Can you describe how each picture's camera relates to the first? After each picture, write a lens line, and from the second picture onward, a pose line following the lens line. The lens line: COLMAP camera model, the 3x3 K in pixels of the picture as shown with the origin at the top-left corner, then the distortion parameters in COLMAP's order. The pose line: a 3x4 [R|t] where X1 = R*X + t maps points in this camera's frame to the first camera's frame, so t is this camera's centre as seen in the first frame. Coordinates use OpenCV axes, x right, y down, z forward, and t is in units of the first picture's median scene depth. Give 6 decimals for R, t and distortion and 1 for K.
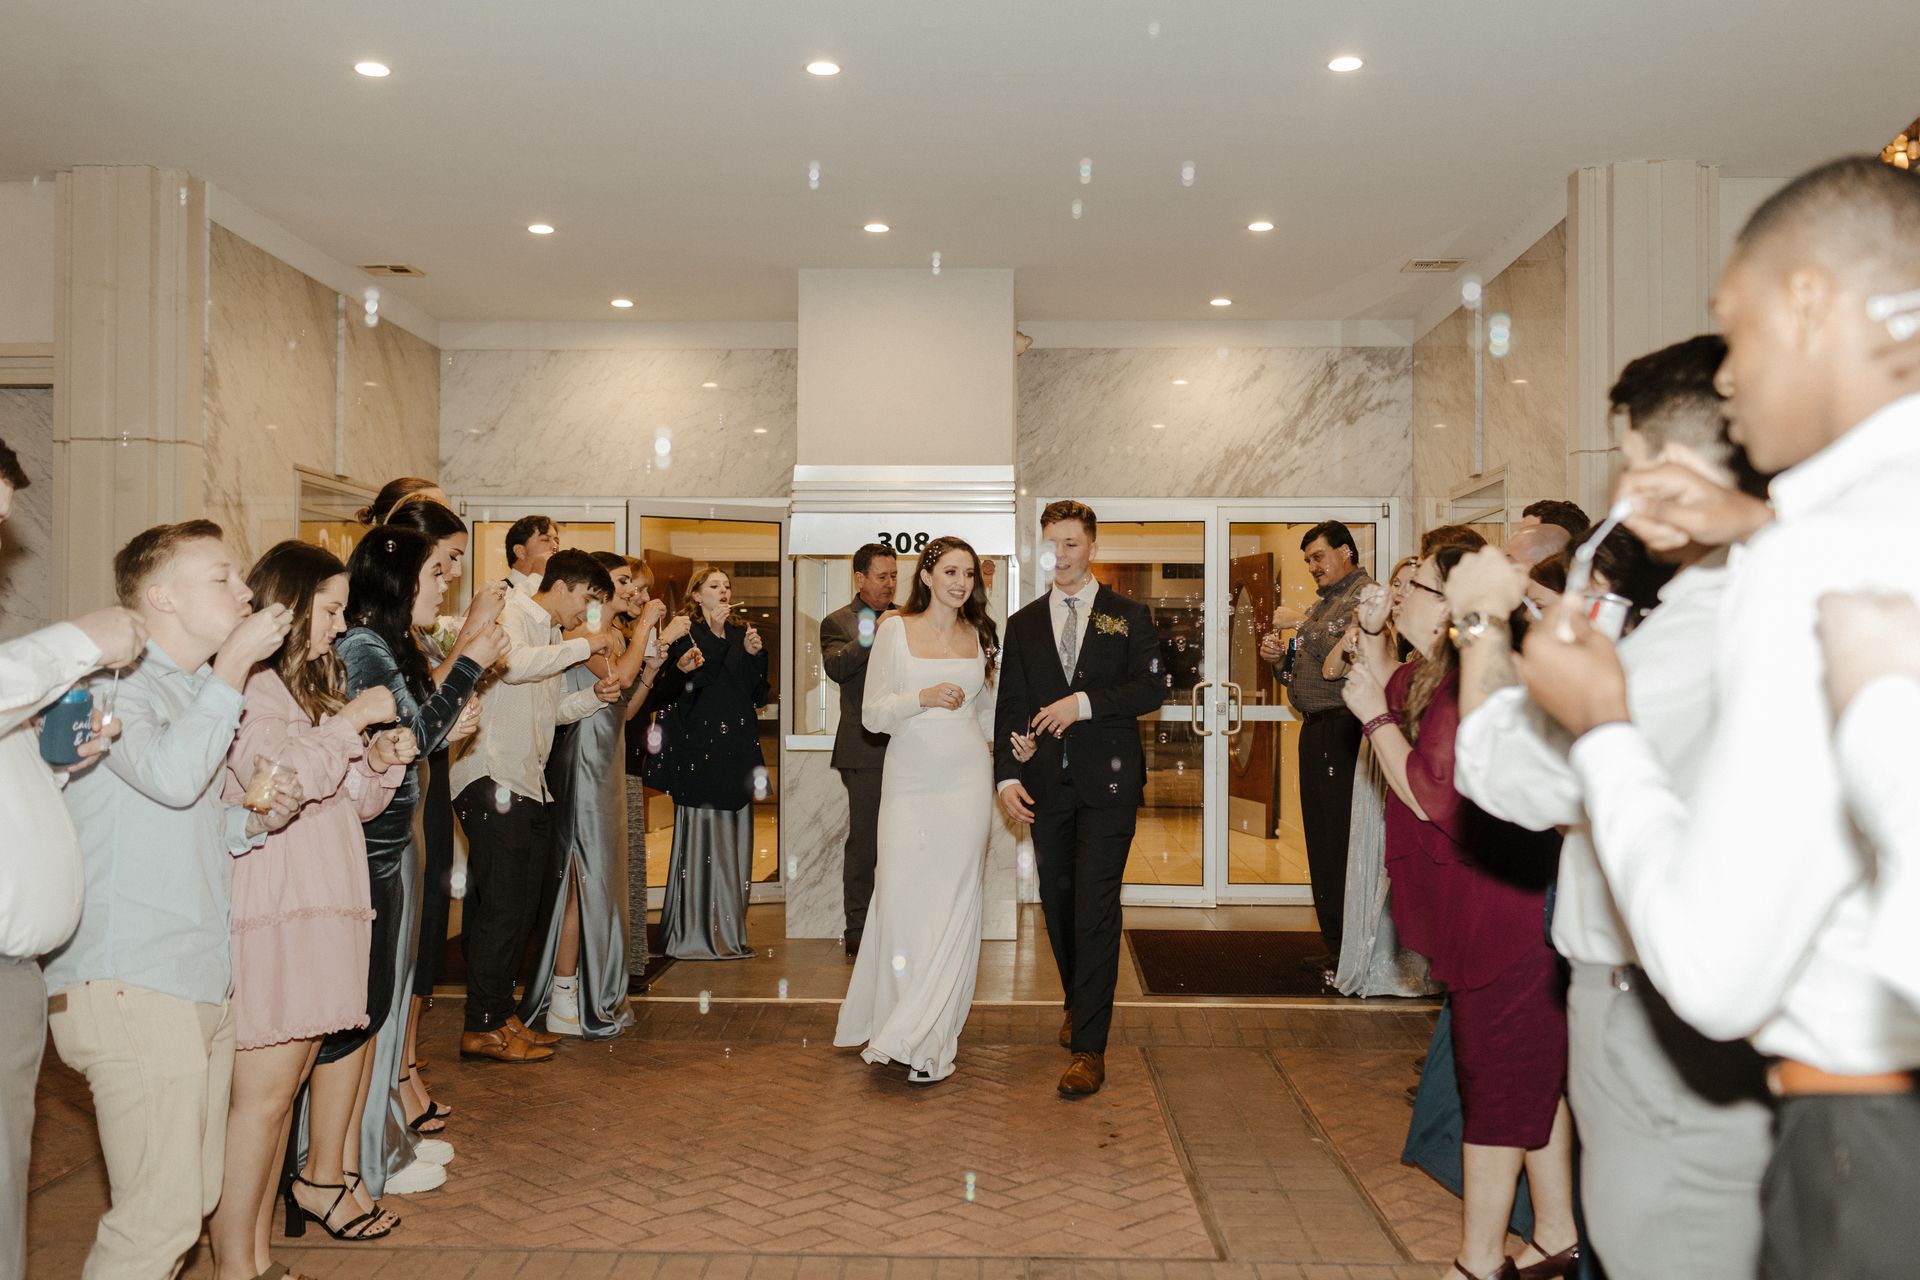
lens RADIAL K [[1804.6, 0, 965.8], [0, 1804.6, 643.9], [0, 0, 1]] dist [0.012842, -0.008862]
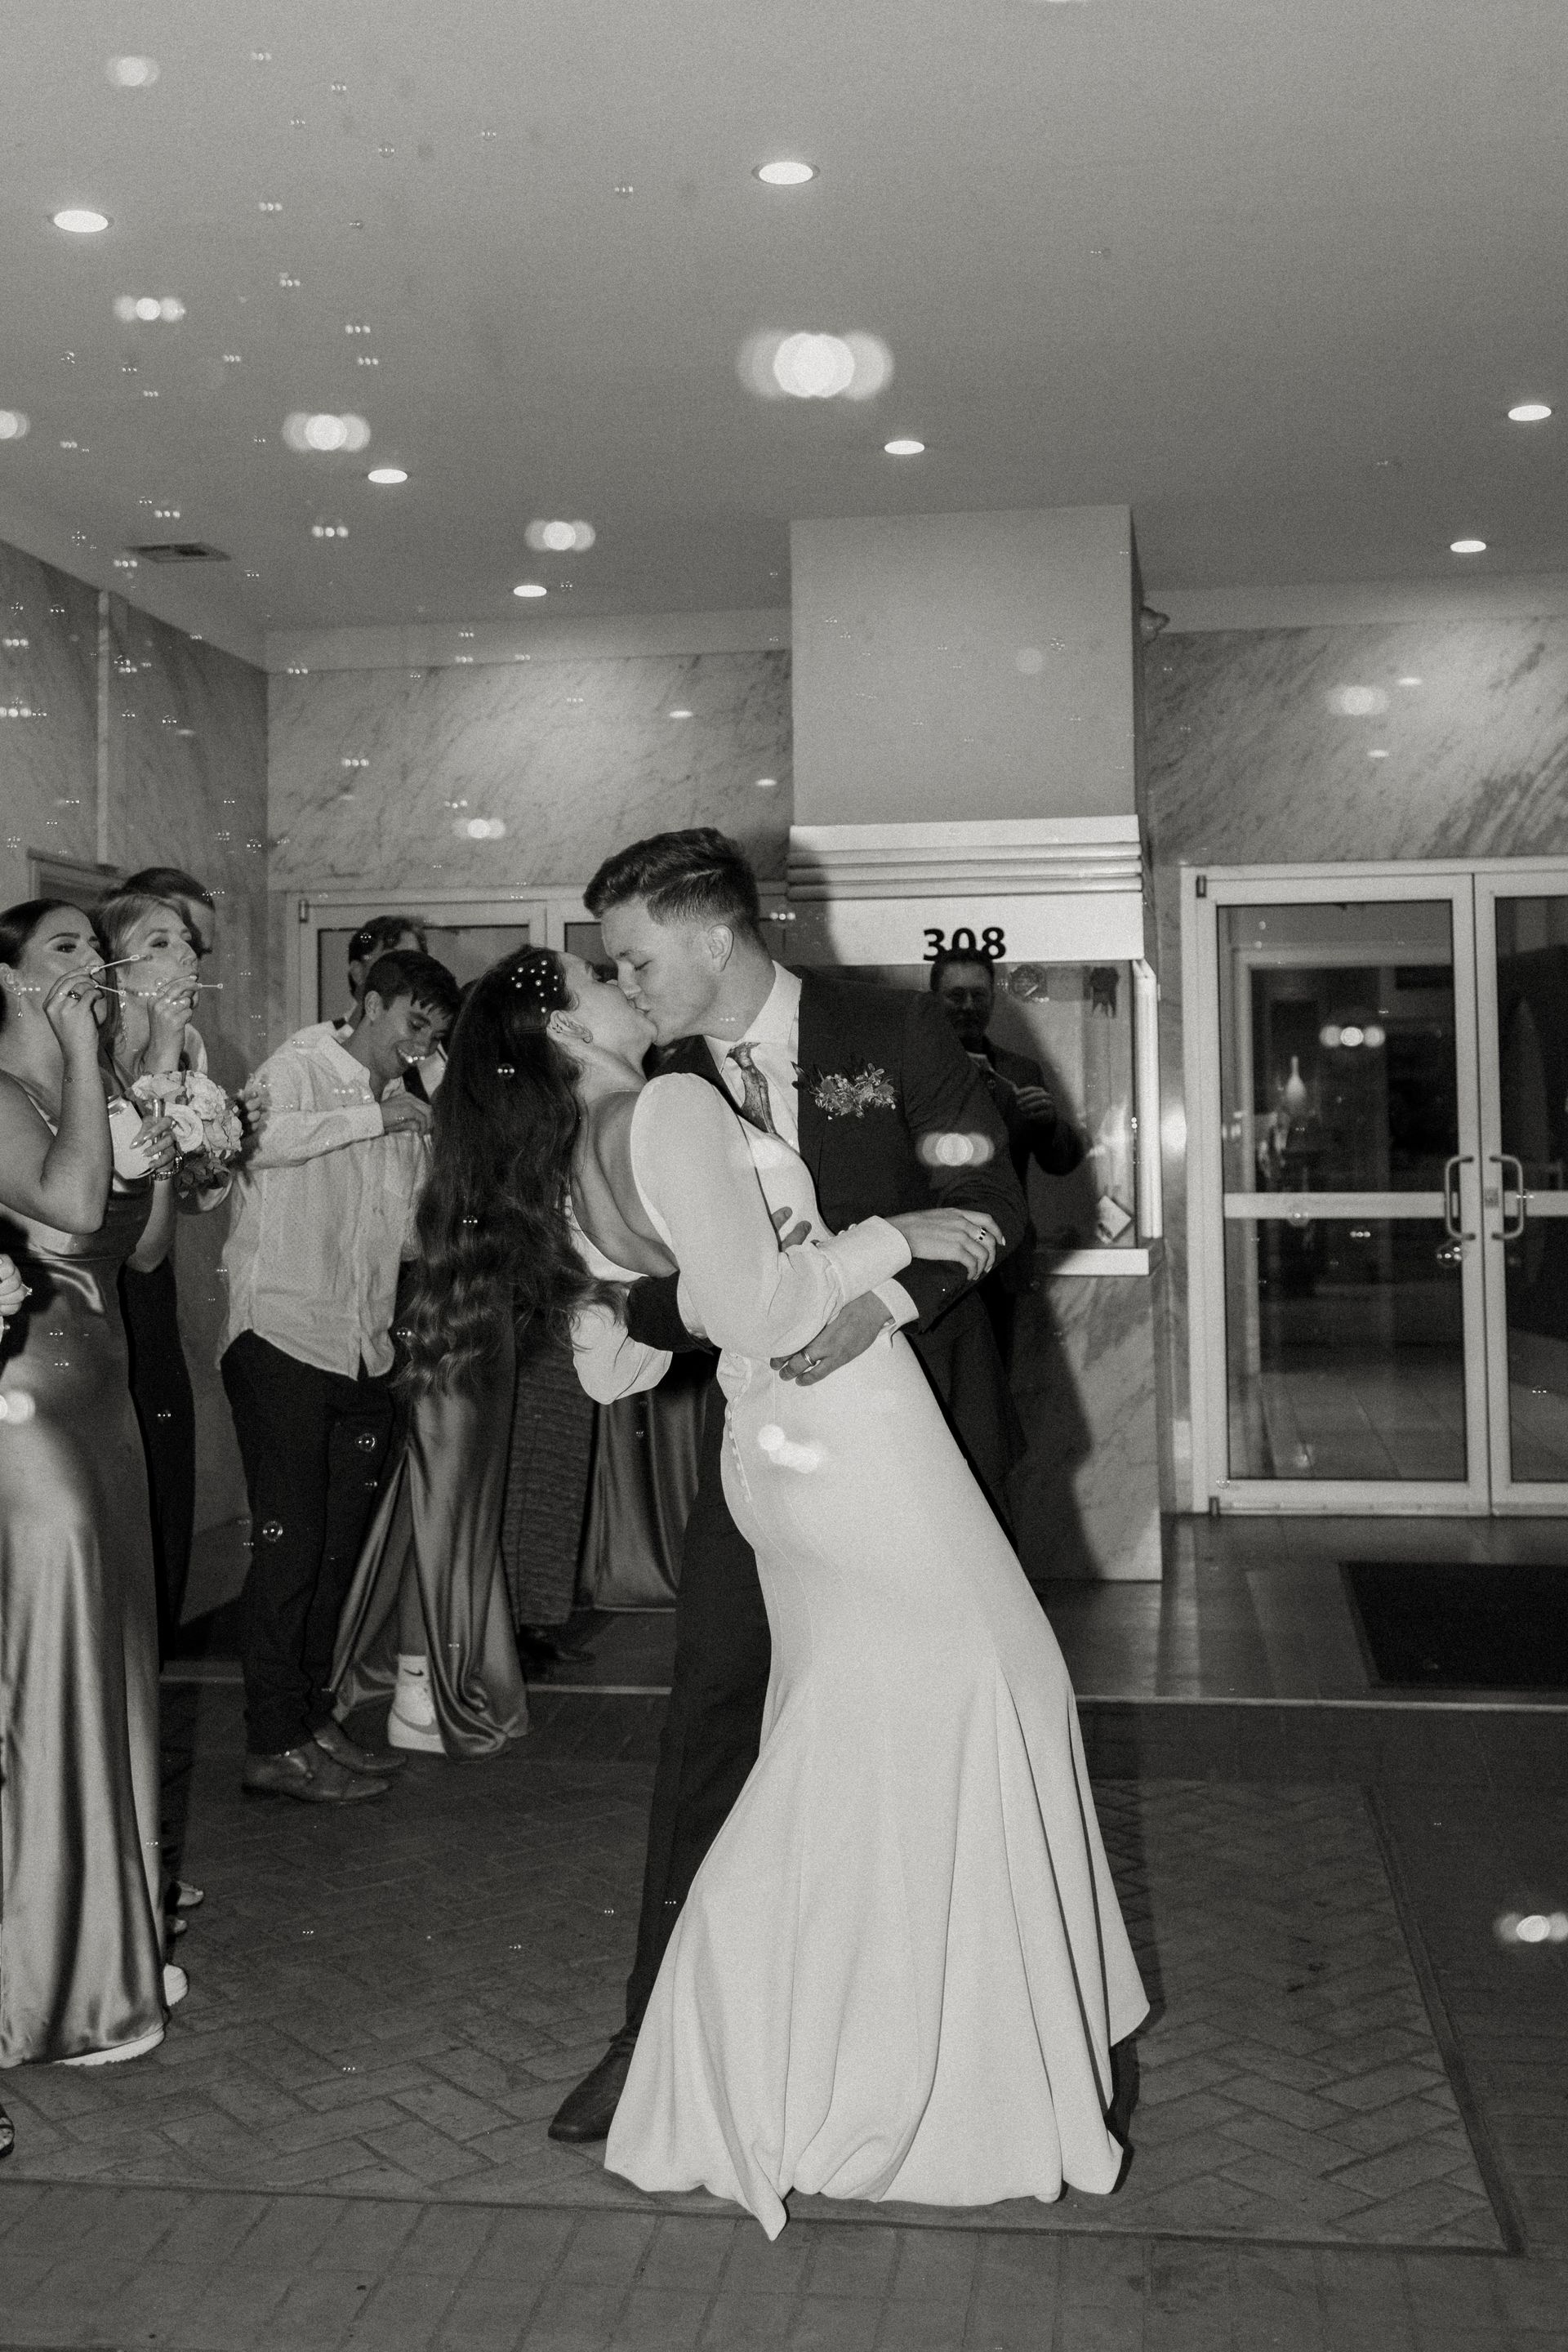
lens RADIAL K [[2591.4, 0, 795.9], [0, 2591.4, 986.7], [0, 0, 1]] dist [-0.000011, 0.002976]
pose [[0.992331, -0.025185, -0.121019, 0.016099], [0.020189, 0.998900, -0.042329, -0.004029], [0.121952, 0.039561, 0.991747, 0.095661]]
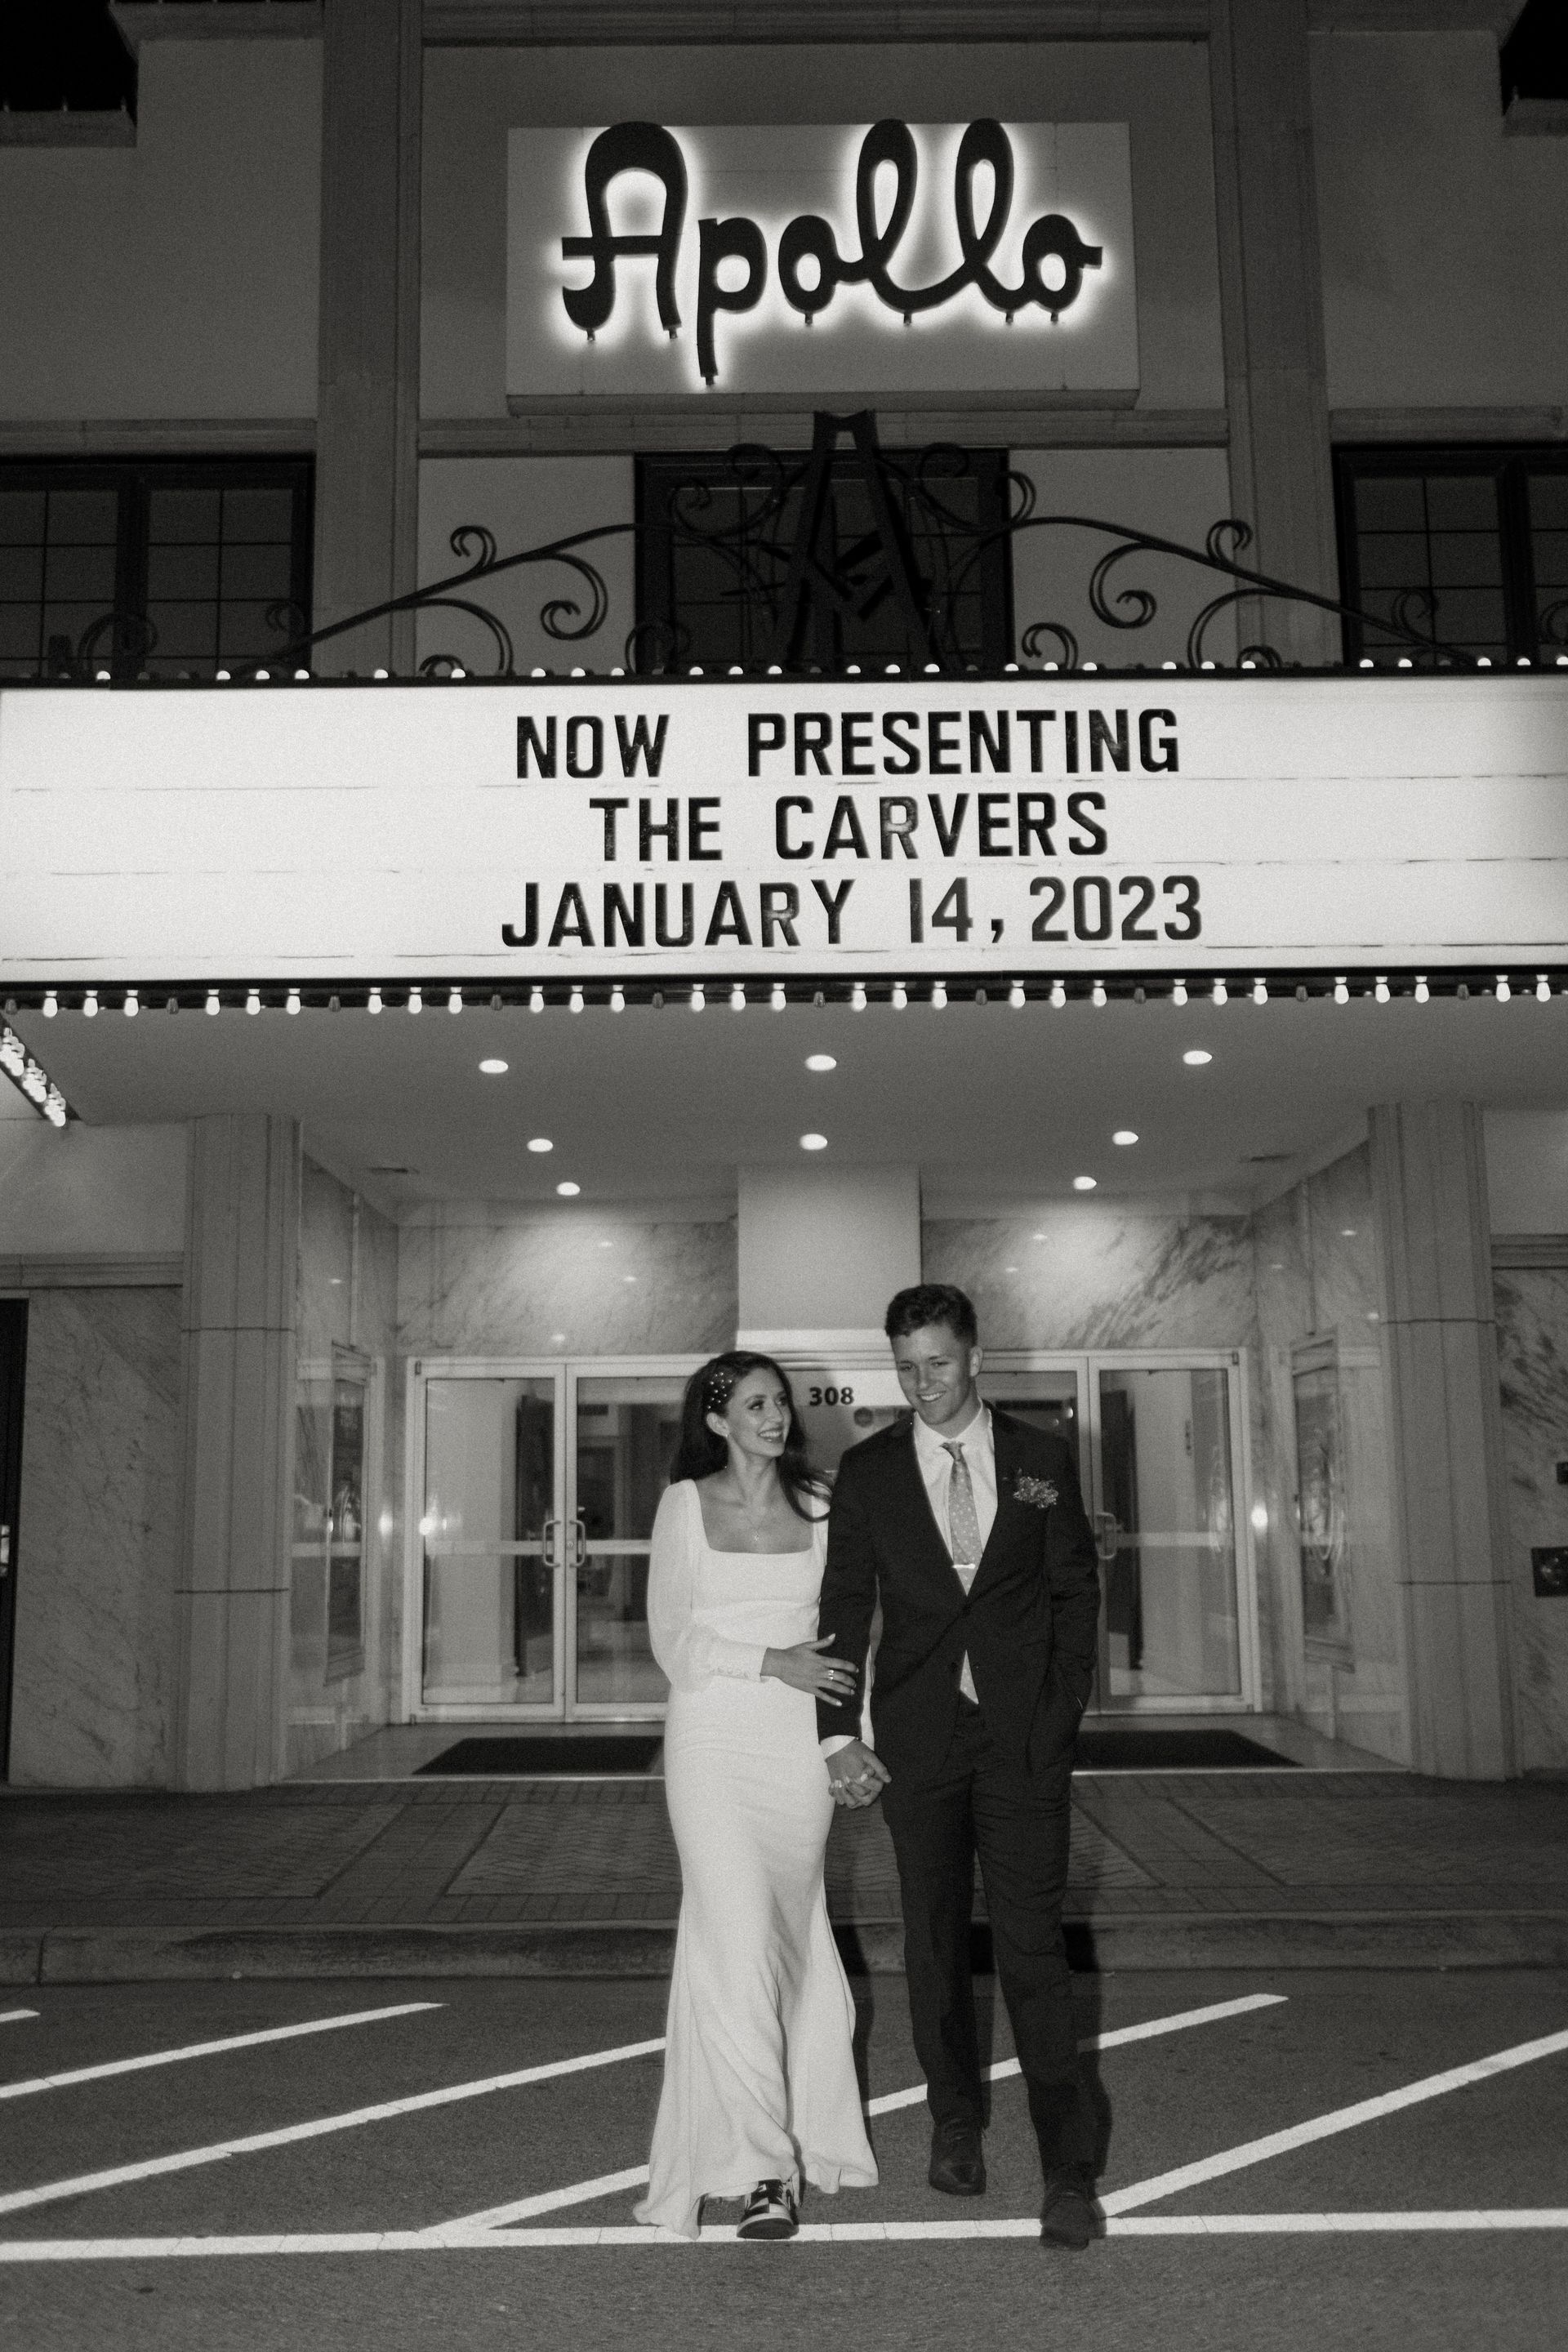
lens RADIAL K [[2210.7, 0, 776.7], [0, 2210.7, 1156.9], [0, 0, 1]] dist [0.012842, -0.008862]
pose [[0.999390, -0.011250, 0.033071, -0.113562], [0.015935, 0.989303, -0.145003, -0.001826], [-0.031086, 0.145441, 0.988878, -0.437657]]
